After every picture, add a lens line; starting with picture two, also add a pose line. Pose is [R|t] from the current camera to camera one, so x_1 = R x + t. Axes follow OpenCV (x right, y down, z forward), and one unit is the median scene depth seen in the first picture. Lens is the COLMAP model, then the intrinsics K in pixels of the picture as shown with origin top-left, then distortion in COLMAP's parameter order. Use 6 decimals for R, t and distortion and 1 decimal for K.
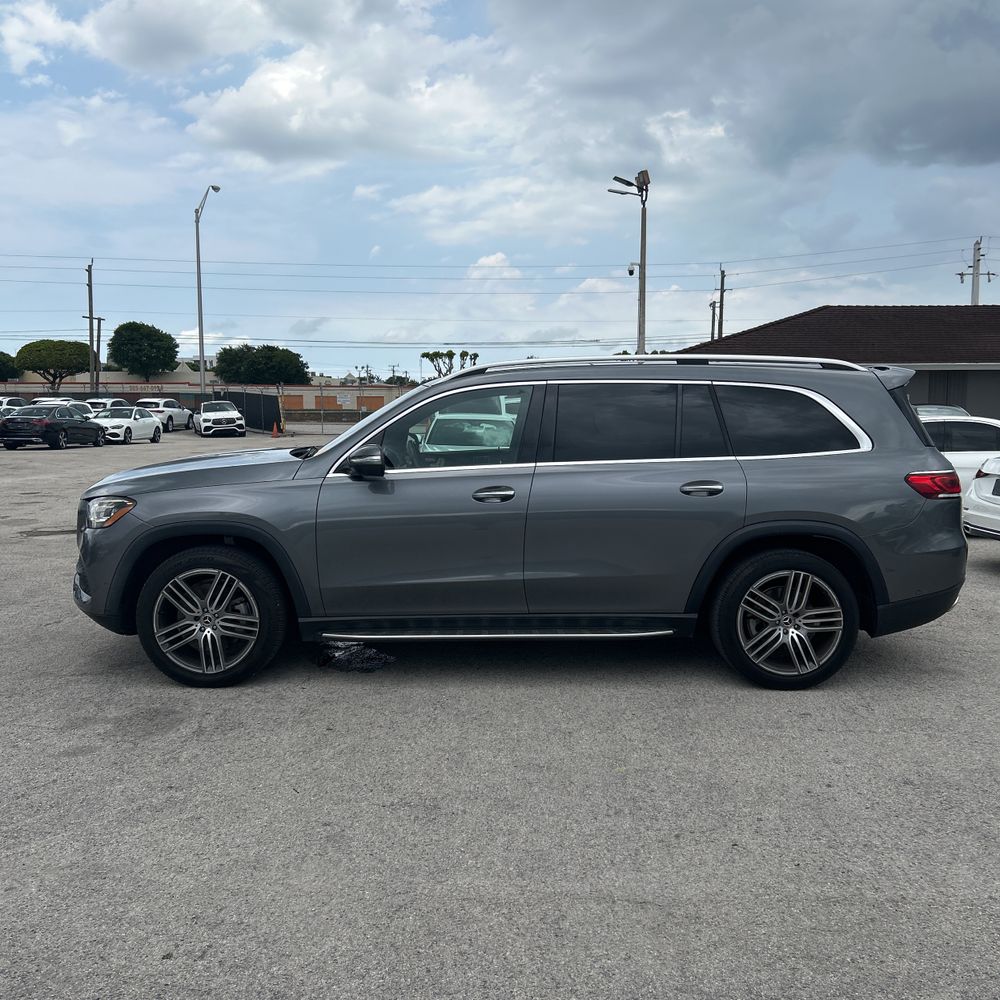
lens RADIAL K [[1018.1, 0, 503.0], [0, 1018.1, 499.9], [0, 0, 1]] dist [0.018480, 0.000000]
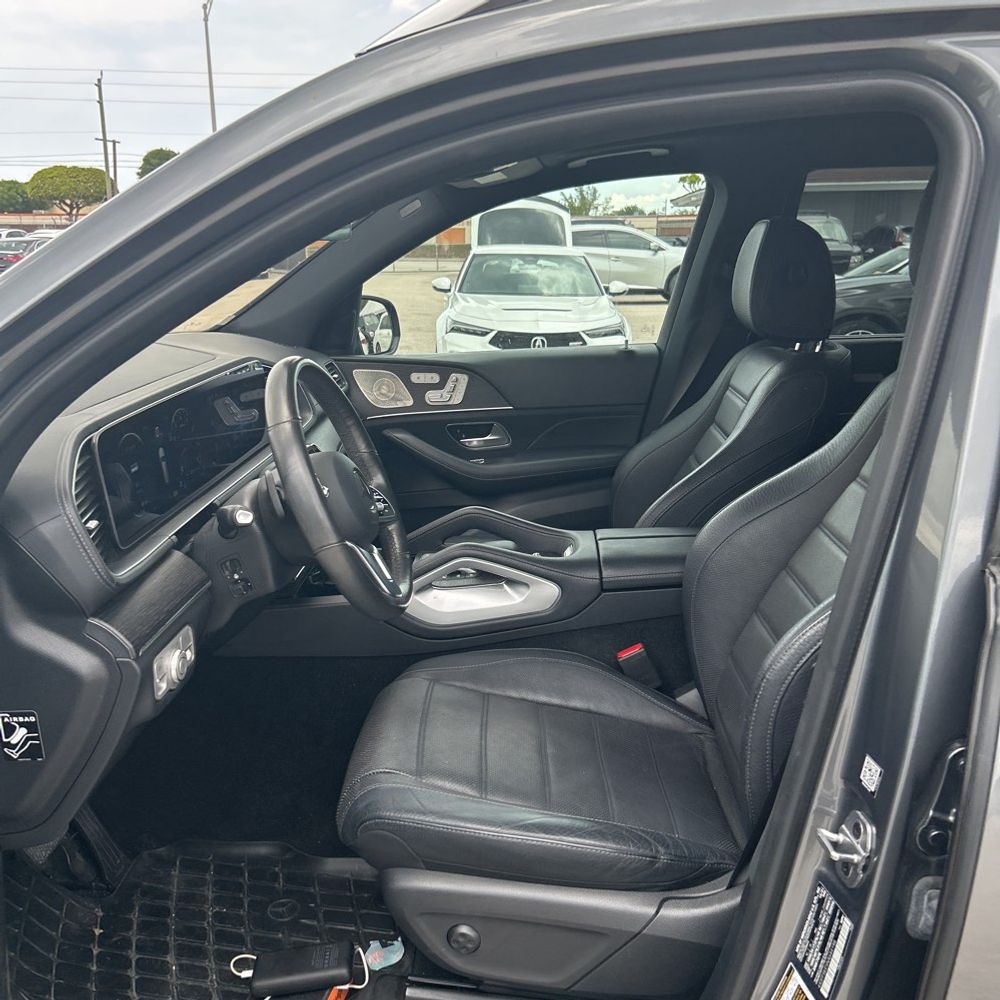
lens RADIAL K [[1018.1, 0, 494.1], [0, 1018.1, 504.0], [0, 0, 1]] dist [0.018480, 0.000000]
pose [[0.998494, 0.009984, -0.053952, -0.005589], [-0.001142, 0.986872, 0.161501, -0.010223], [0.054856, -0.161196, 0.985397, 0.128733]]
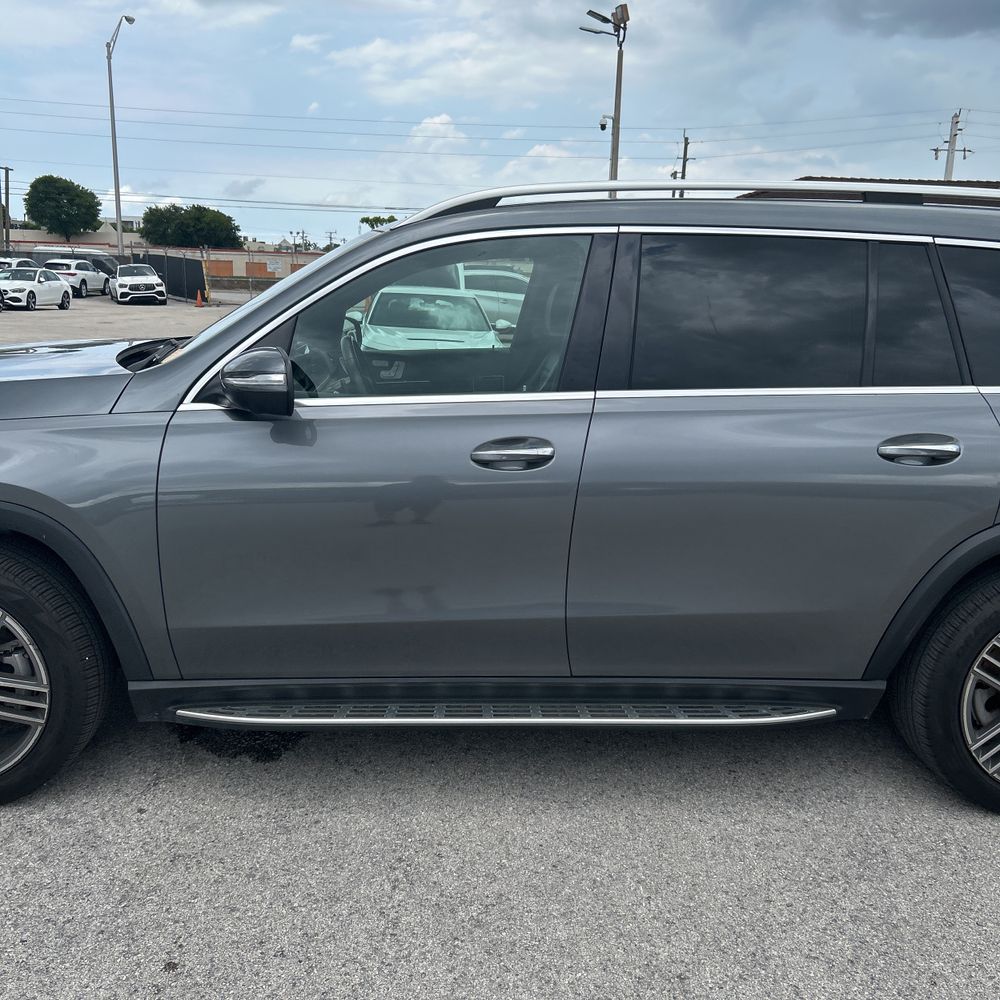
lens RADIAL K [[1018.1, 0, 495.7], [0, 1018.1, 503.8], [0, 0, 1]] dist [0.018480, 0.000000]
pose [[0.998484, 0.015917, 0.052696, -0.006317], [-0.022329, 0.992104, 0.123413, -0.006161], [-0.050315, -0.124403, 0.990955, 0.071572]]
